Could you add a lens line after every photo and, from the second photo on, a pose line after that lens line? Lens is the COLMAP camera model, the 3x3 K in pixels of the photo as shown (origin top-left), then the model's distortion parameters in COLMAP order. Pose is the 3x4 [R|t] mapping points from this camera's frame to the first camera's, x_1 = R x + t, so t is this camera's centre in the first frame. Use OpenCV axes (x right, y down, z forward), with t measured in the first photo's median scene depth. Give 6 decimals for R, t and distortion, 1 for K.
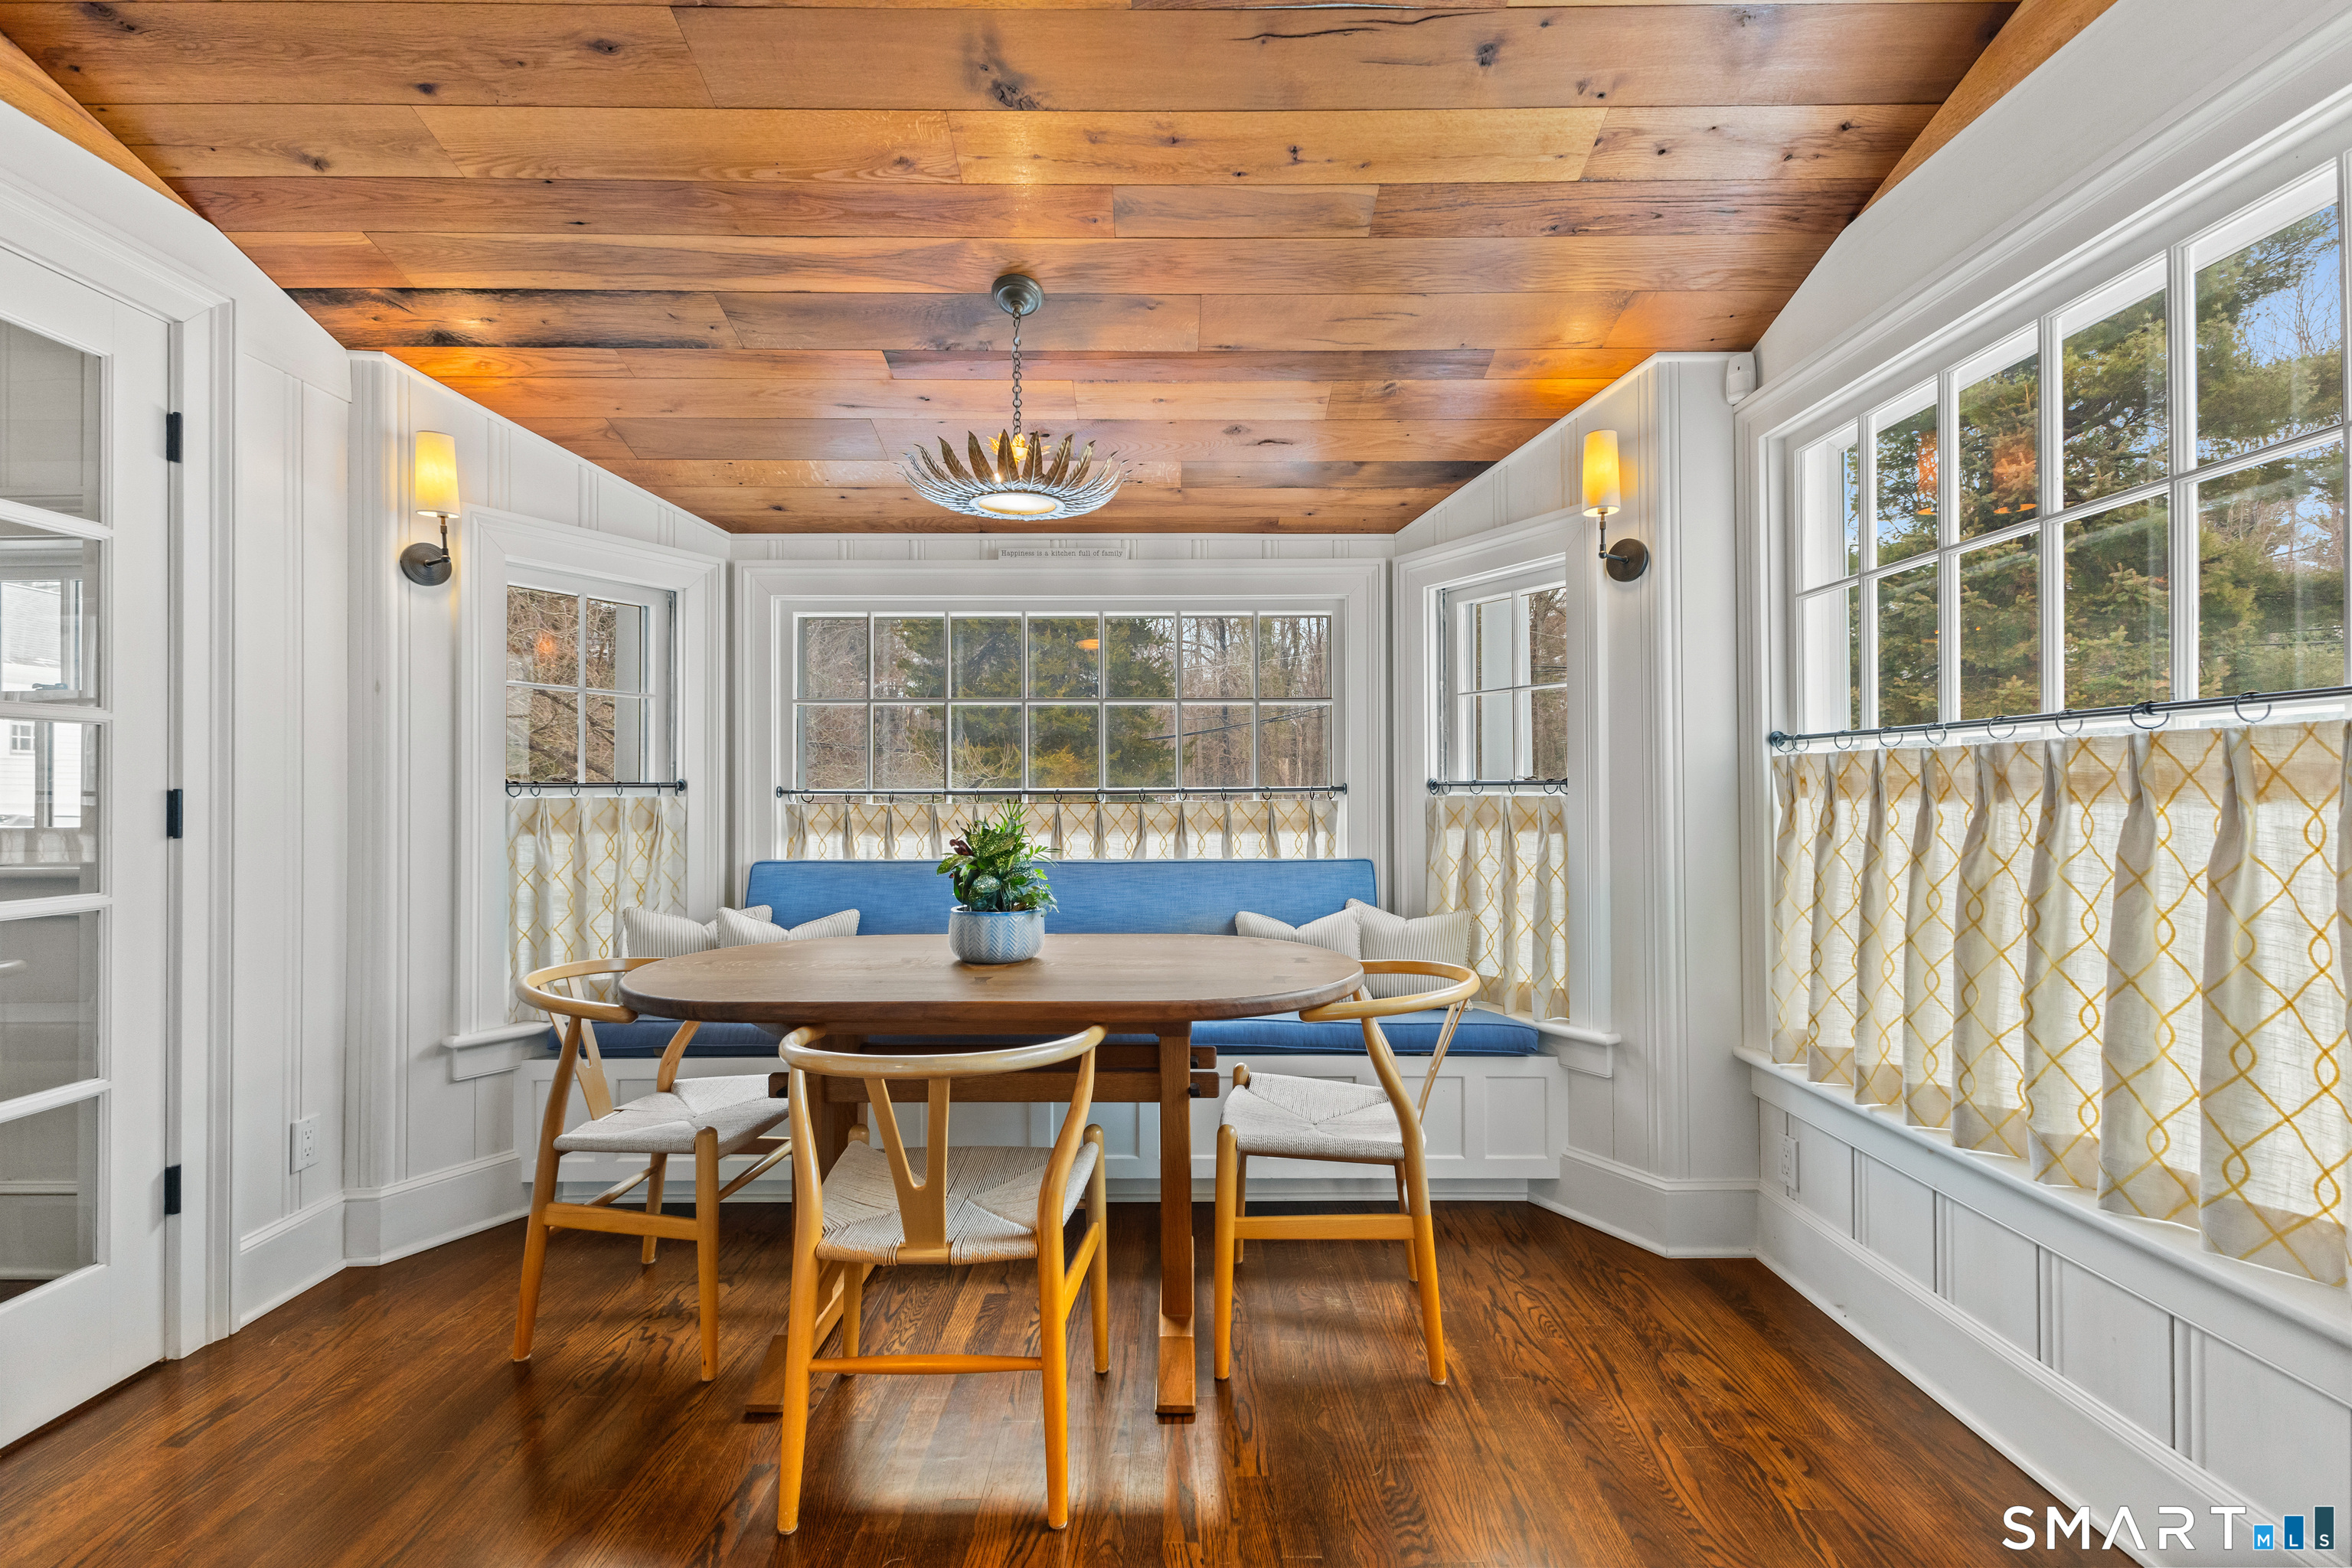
lens RADIAL K [[1014.4, 0, 1177.6], [0, 1014.4, 789.9], [0, 0, 1]] dist [0.007936, -0.000129]
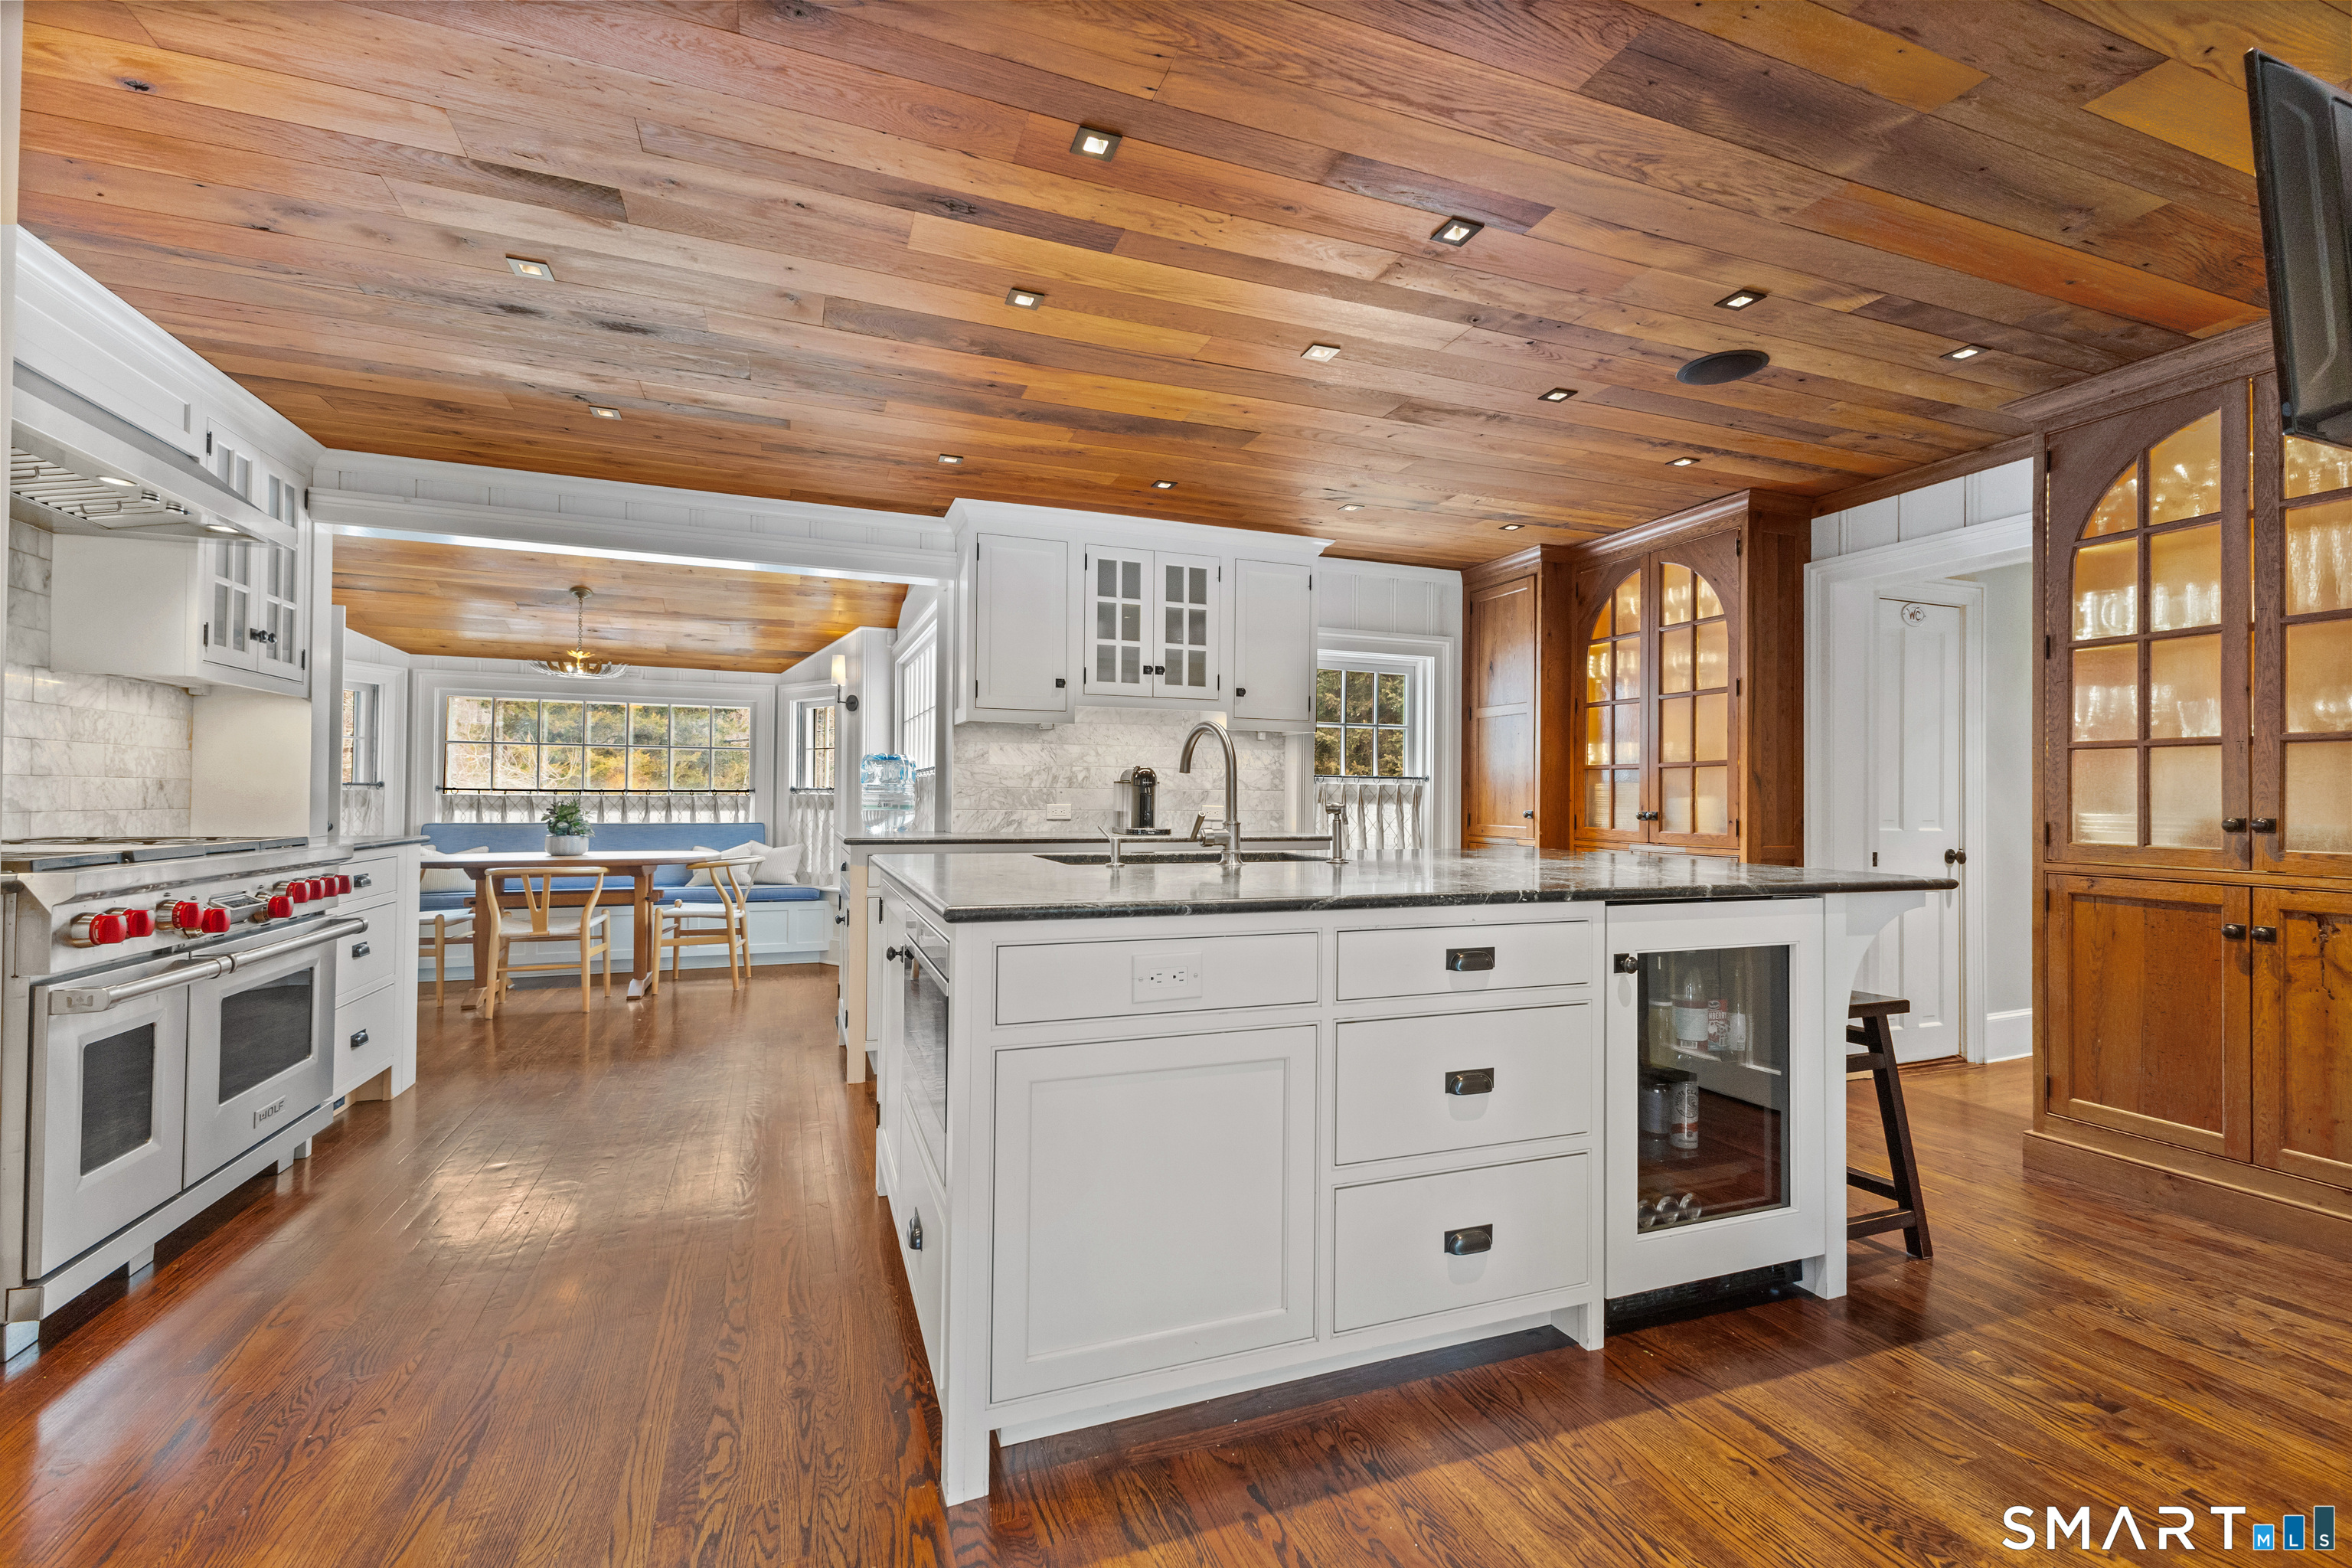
lens RADIAL K [[1014.4, 0, 1180.6], [0, 1014.4, 782.3], [0, 0, 1]] dist [0.007936, -0.000129]
pose [[0.932001, 0.016101, 0.362099, 0.236079], [-0.014132, 0.999867, -0.008087, -0.014306], [-0.362181, 0.002420, 0.932105, -1.382555]]
